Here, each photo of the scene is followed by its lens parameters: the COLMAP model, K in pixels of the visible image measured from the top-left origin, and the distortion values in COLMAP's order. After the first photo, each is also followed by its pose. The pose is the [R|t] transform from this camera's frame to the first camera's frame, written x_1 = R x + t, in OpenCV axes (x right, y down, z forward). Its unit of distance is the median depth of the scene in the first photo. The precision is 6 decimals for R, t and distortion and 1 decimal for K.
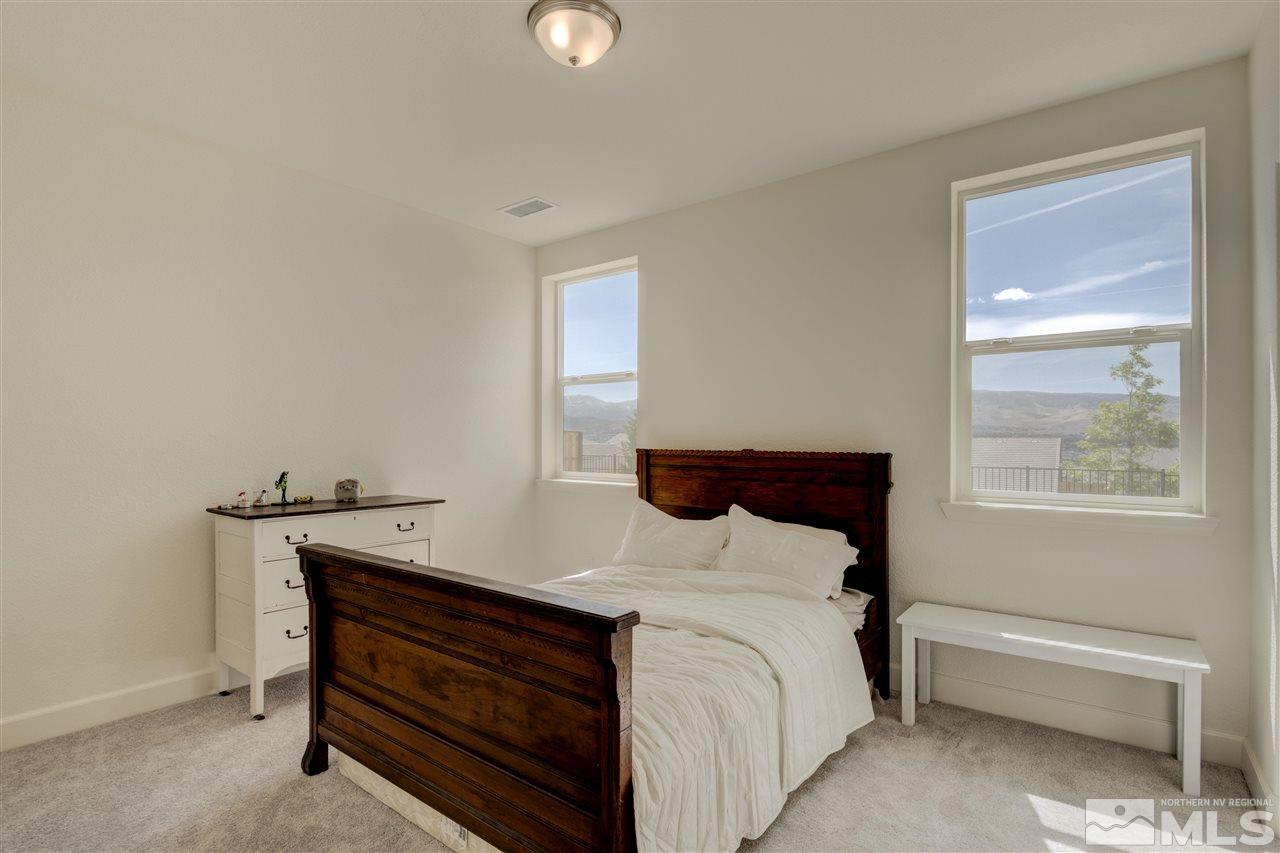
lens RADIAL K [[610.4, 0, 643.5], [0, 610.4, 435.0], [0, 0, 1]] dist [-0.004216, -0.000423]
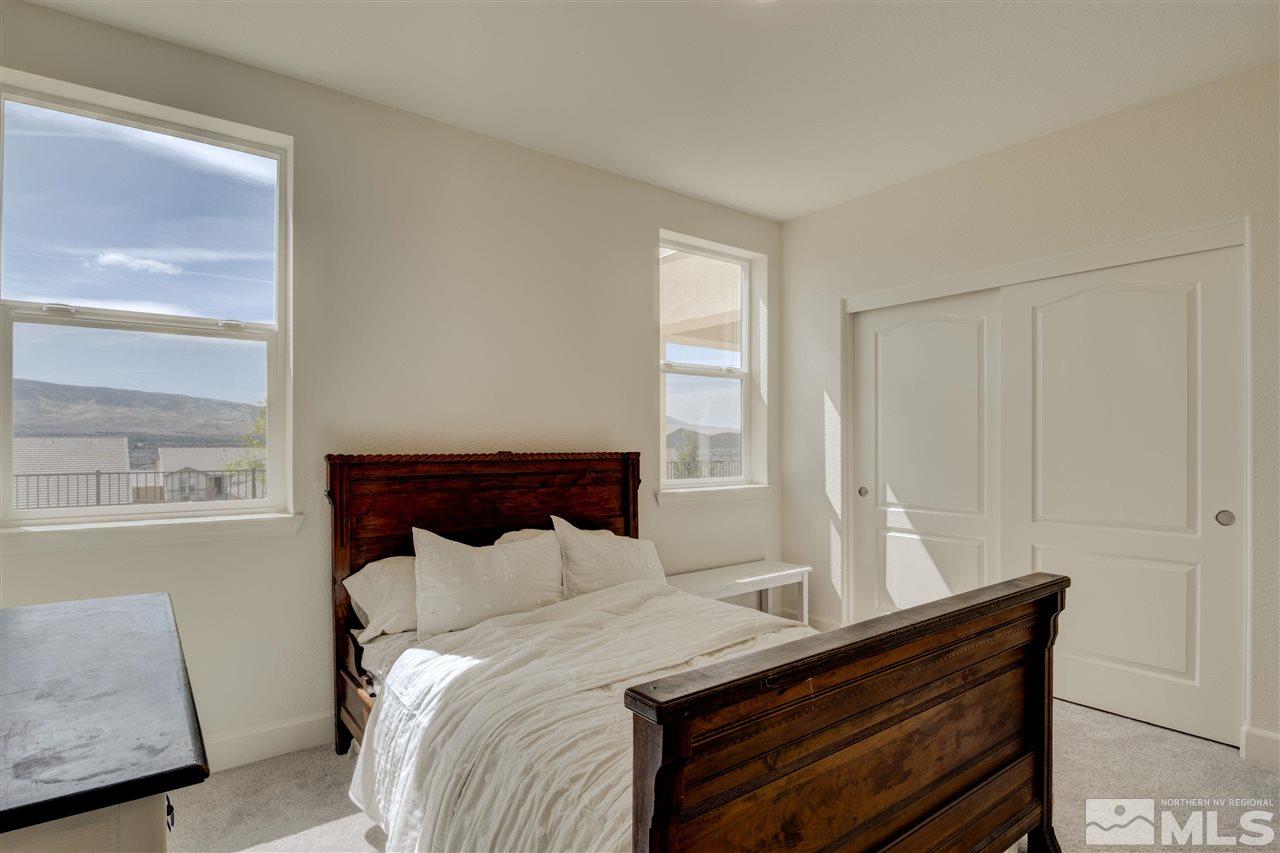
lens RADIAL K [[654.6, 0, 640.3], [0, 654.6, 433.8], [0, 0, 1]] dist [0.000906, 0.000448]
pose [[0.270359, 0.008758, 0.962720, -0.664857], [-0.007405, 0.999948, -0.007017, 0.004248], [-0.962731, -0.005232, 0.270410, 0.603002]]
